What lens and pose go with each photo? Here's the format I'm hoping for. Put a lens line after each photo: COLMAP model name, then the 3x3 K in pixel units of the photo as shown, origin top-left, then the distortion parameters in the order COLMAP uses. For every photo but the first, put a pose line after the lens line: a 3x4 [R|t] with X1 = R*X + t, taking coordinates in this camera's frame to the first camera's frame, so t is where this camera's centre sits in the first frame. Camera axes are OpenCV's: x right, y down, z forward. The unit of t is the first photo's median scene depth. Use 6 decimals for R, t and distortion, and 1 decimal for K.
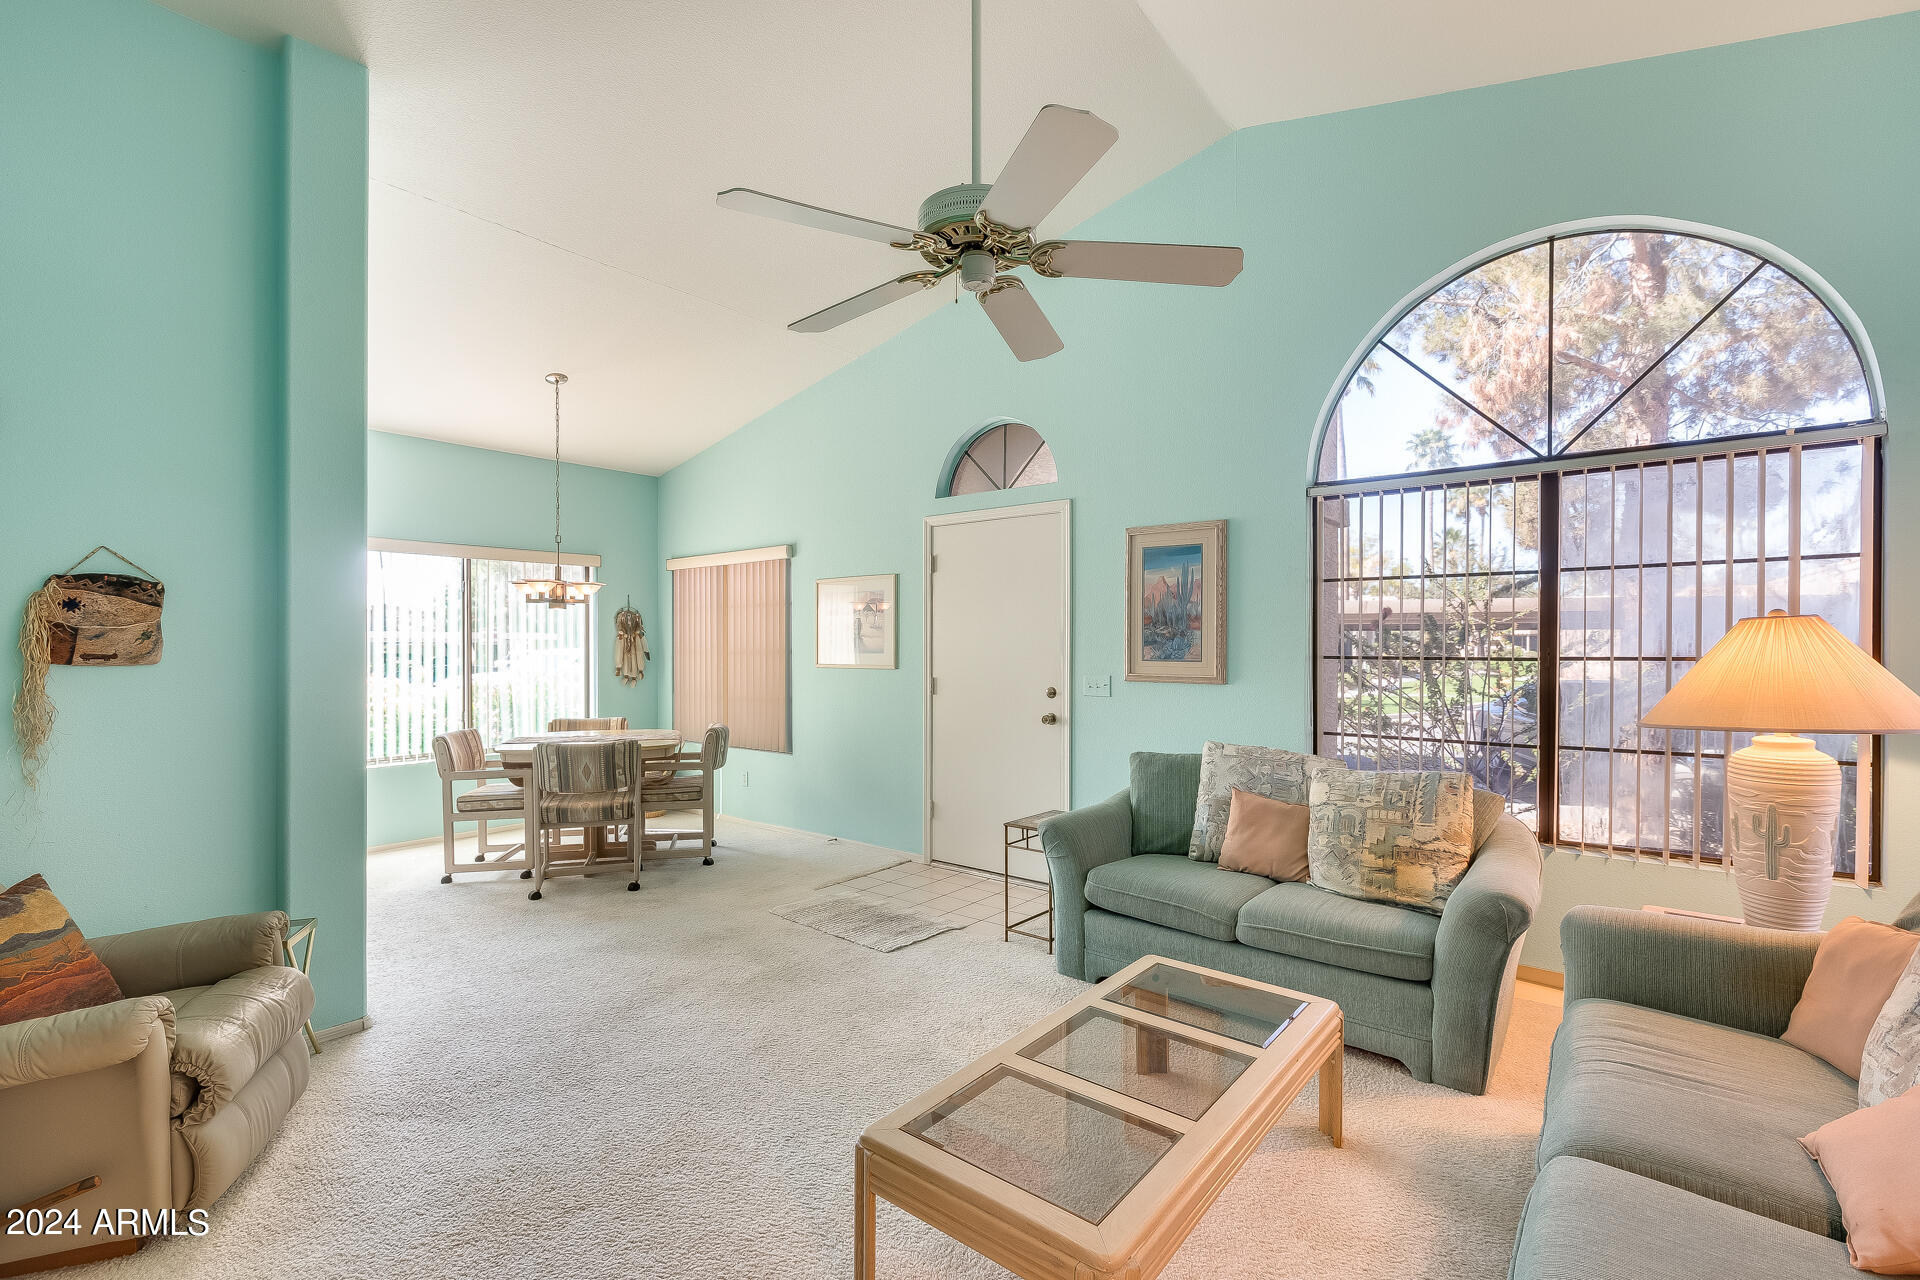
lens RADIAL K [[851.7, 0, 958.0], [0, 851.7, 633.7], [0, 0, 1]] dist [0.000201, -0.001812]
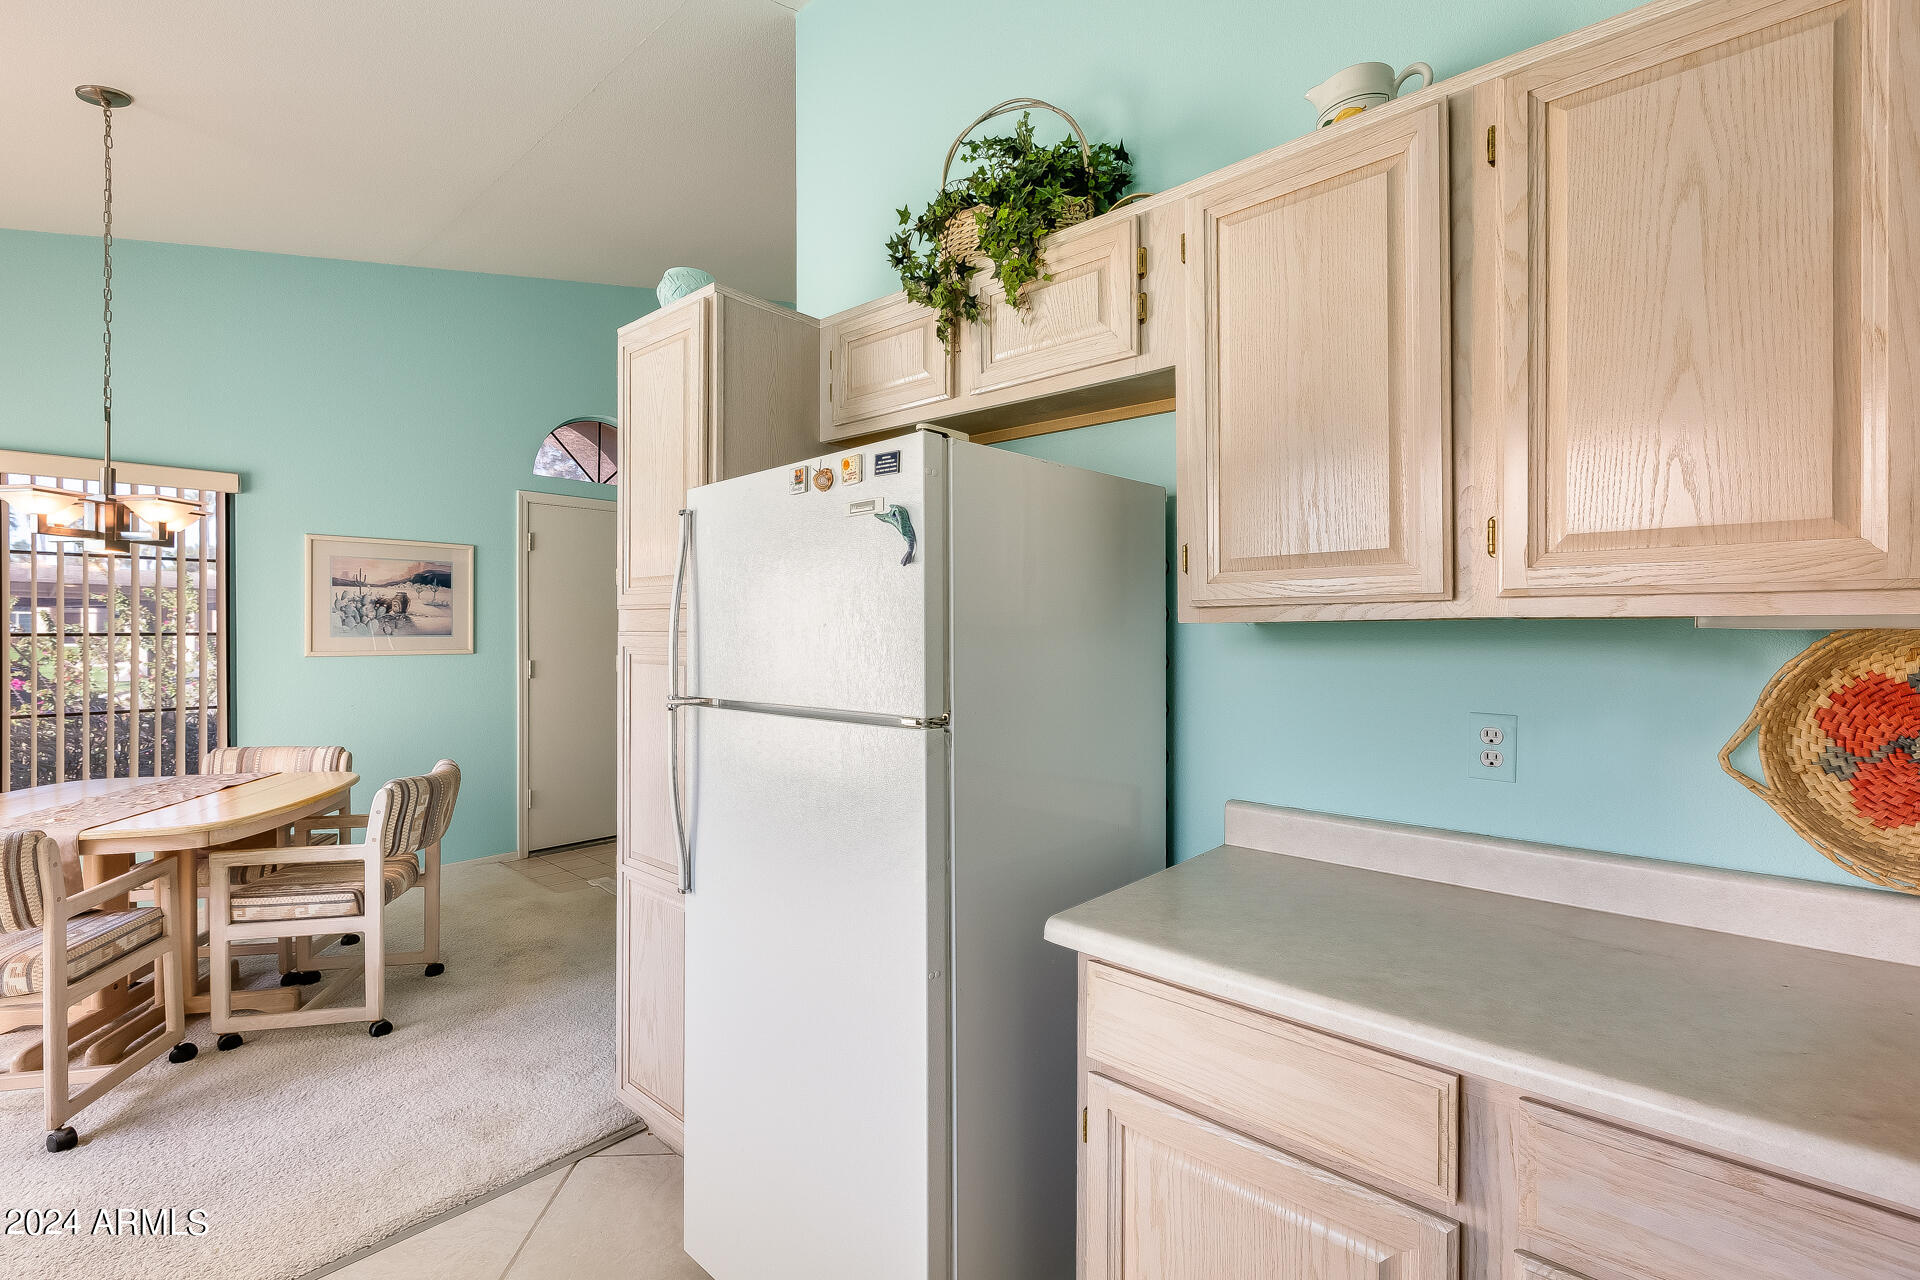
lens RADIAL K [[851.7, 0, 958.0], [0, 851.7, 633.7], [0, 0, 1]] dist [0.000201, -0.001812]
pose [[0.046085, -0.000464, 0.998937, -0.732389], [-0.013893, 0.999903, 0.001105, 0.010214], [-0.998841, -0.013929, 0.046074, 0.361708]]
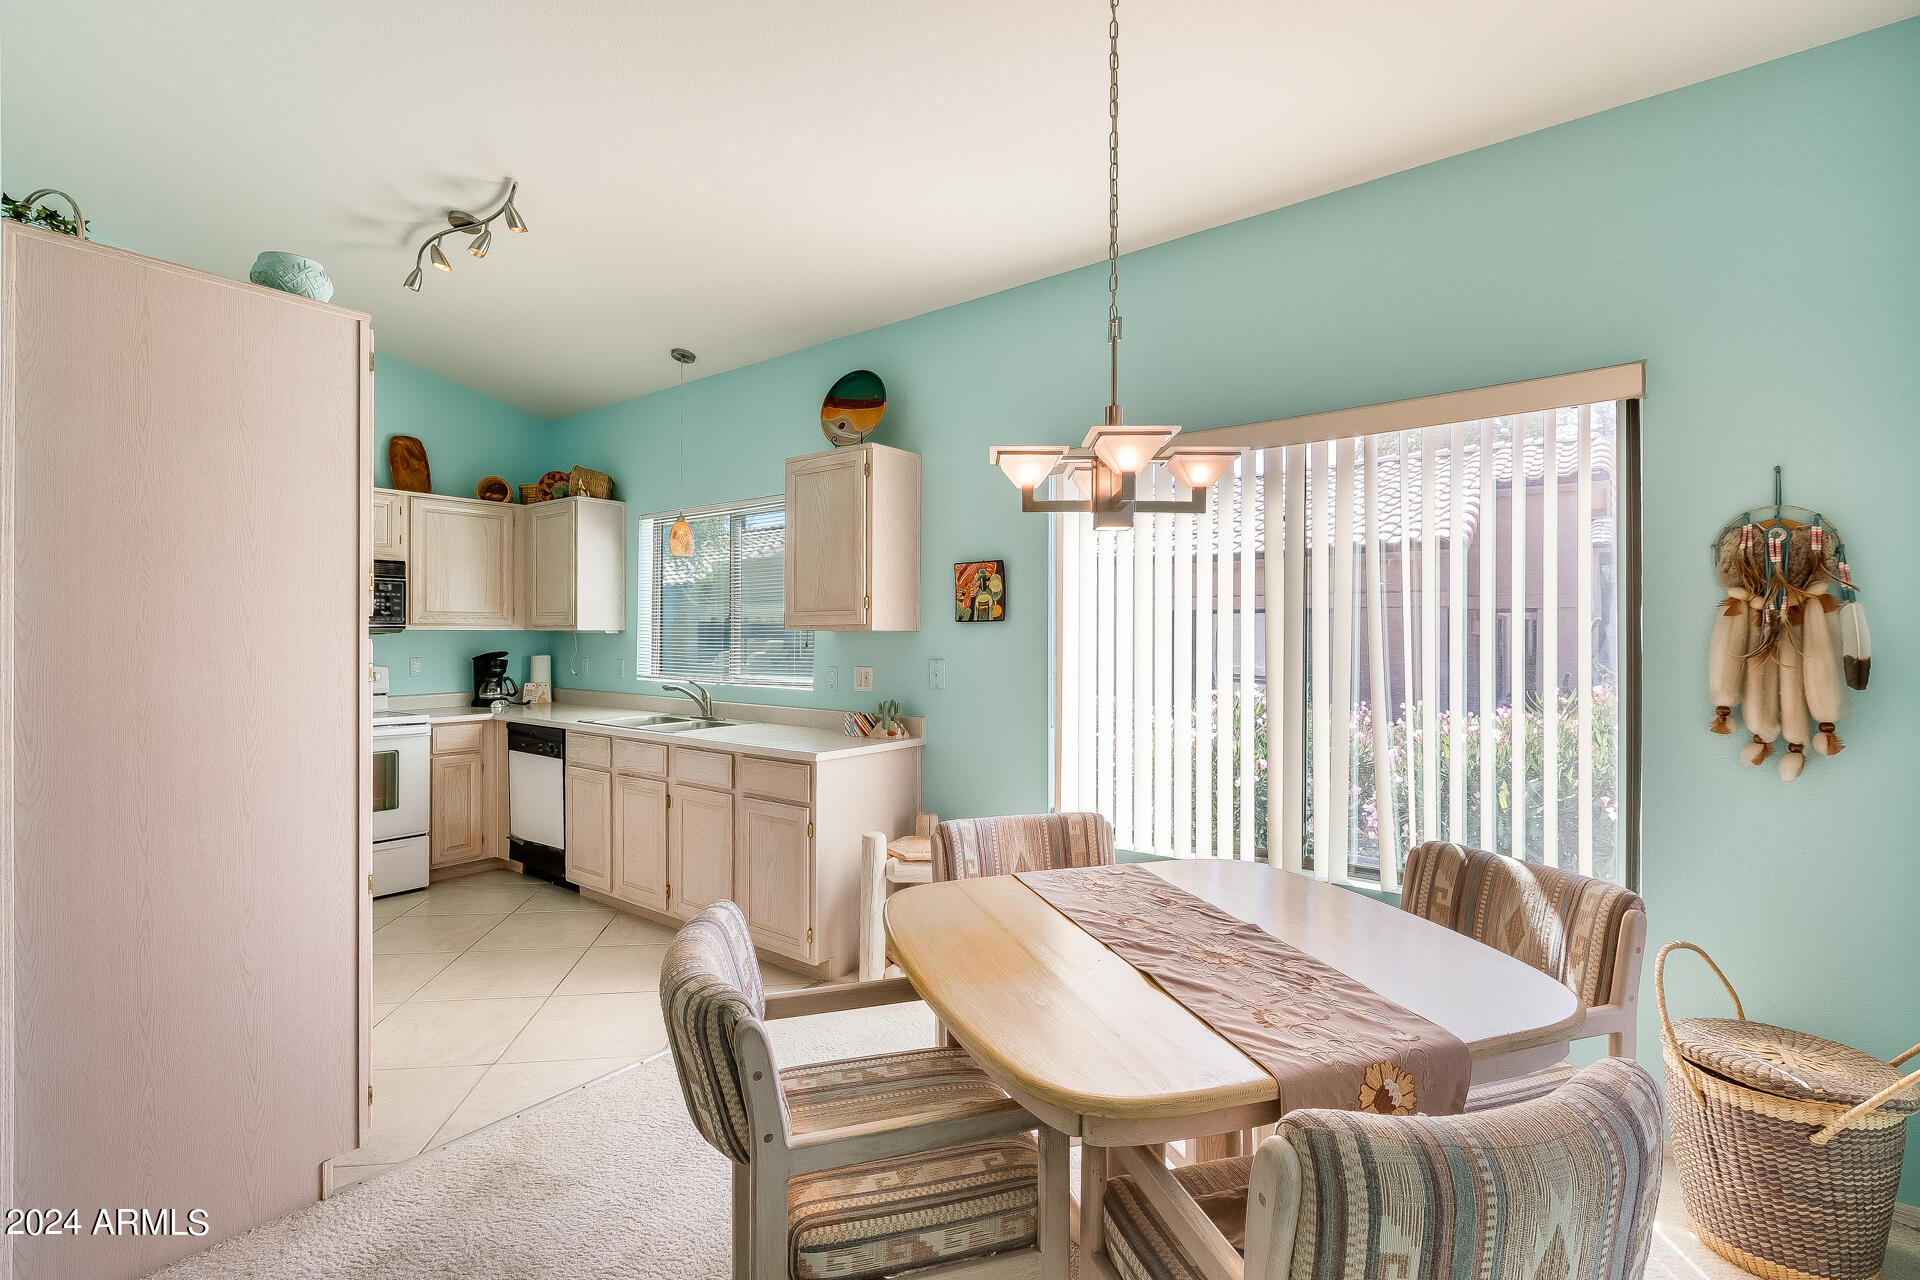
lens RADIAL K [[851.7, 0, 958.0], [0, 851.7, 633.7], [0, 0, 1]] dist [0.000201, -0.001812]
pose [[0.034395, 0.001883, -0.999407, -0.097489], [0.007589, 0.999969, 0.002145, 0.010759], [0.999379, -0.007658, 0.034380, 0.706816]]
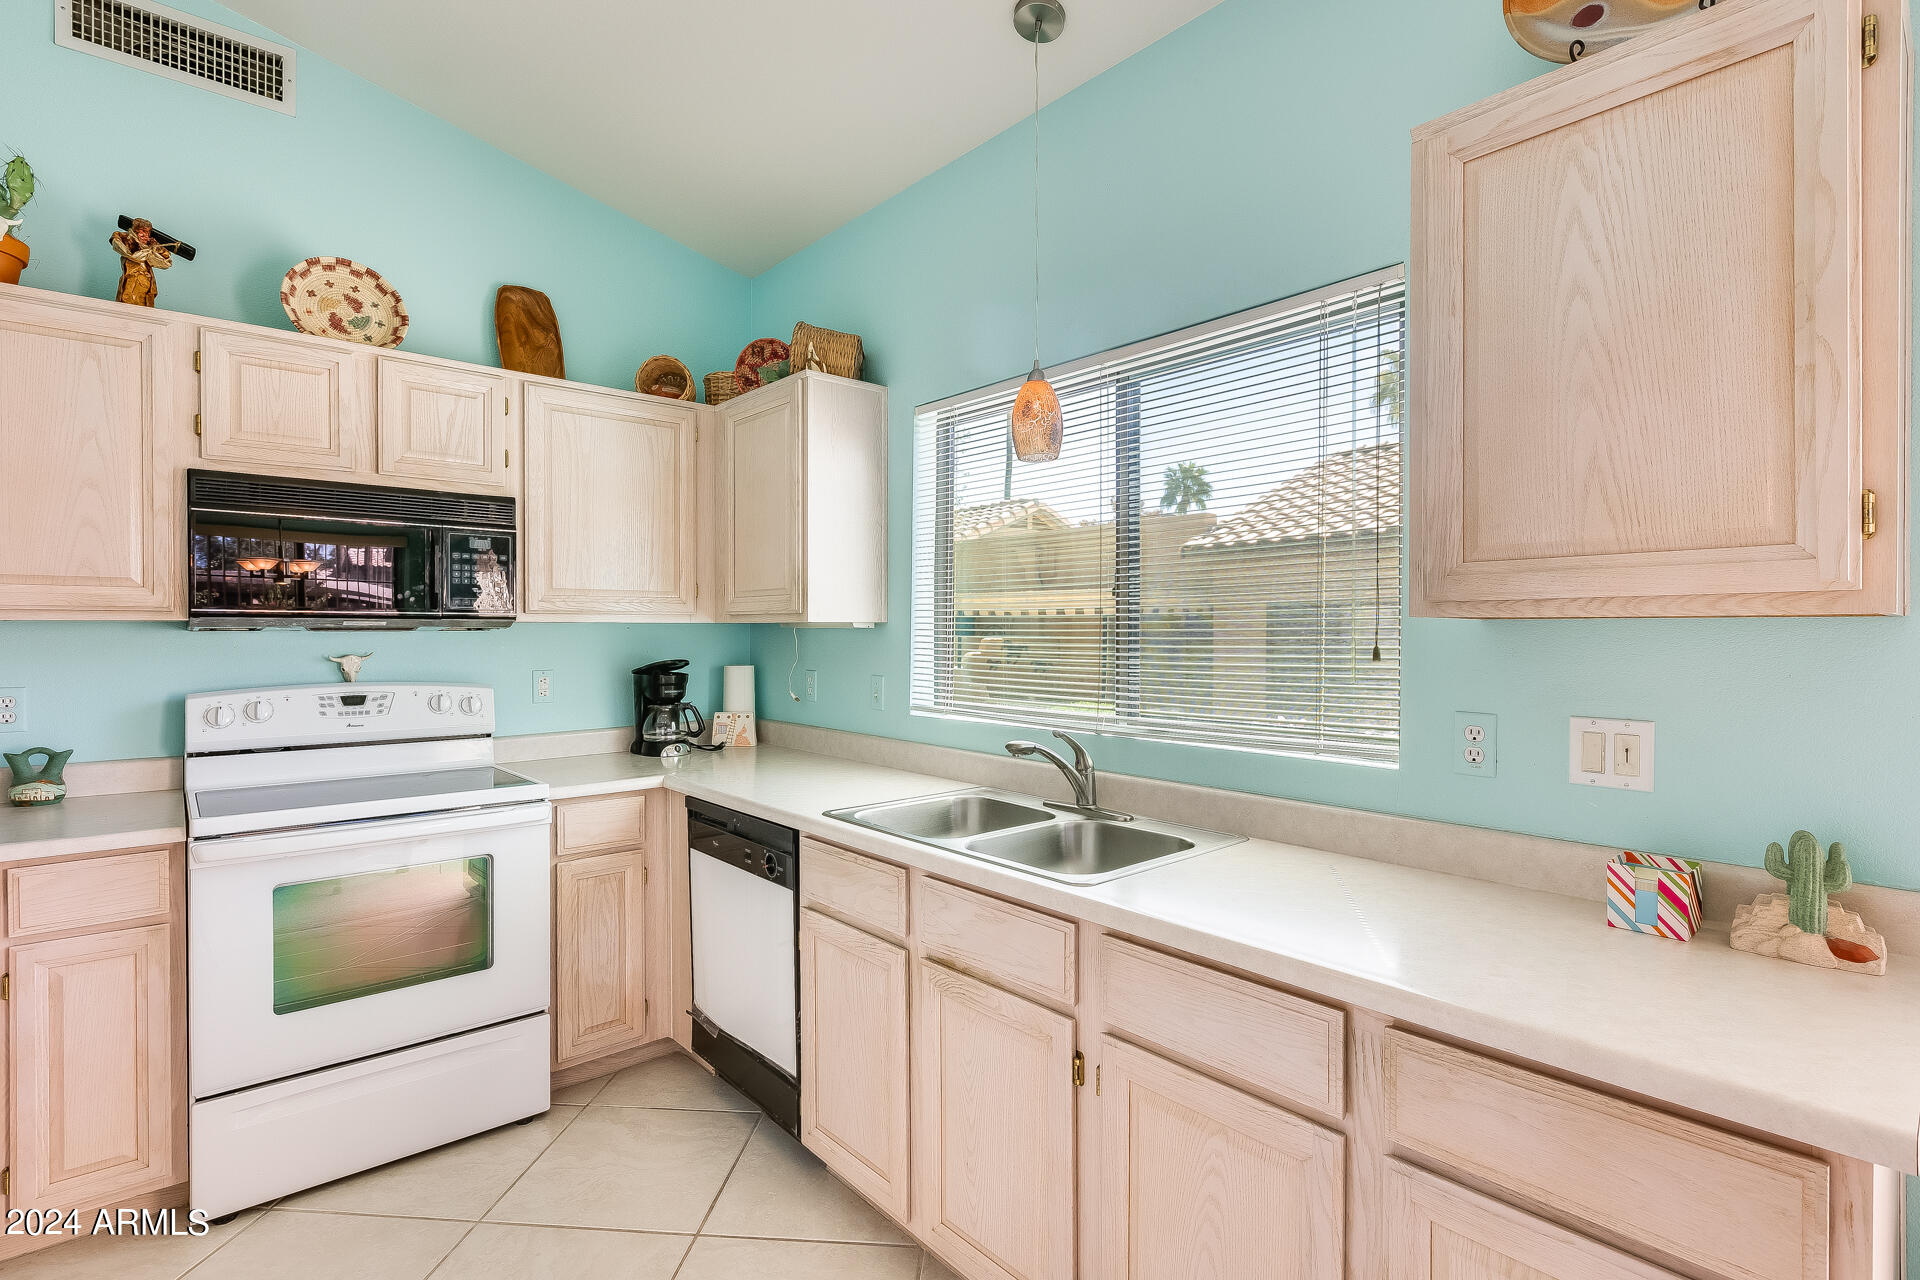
lens RADIAL K [[905.3, 0, 955.3], [0, 905.3, 635.6], [0, 0, 1]] dist [-0.000477, -0.000161]
pose [[-0.166310, 0.007768, -0.986043, -0.436035], [0.010428, 0.999927, 0.006119, 0.011323], [0.986018, -0.009265, -0.166379, 0.543890]]
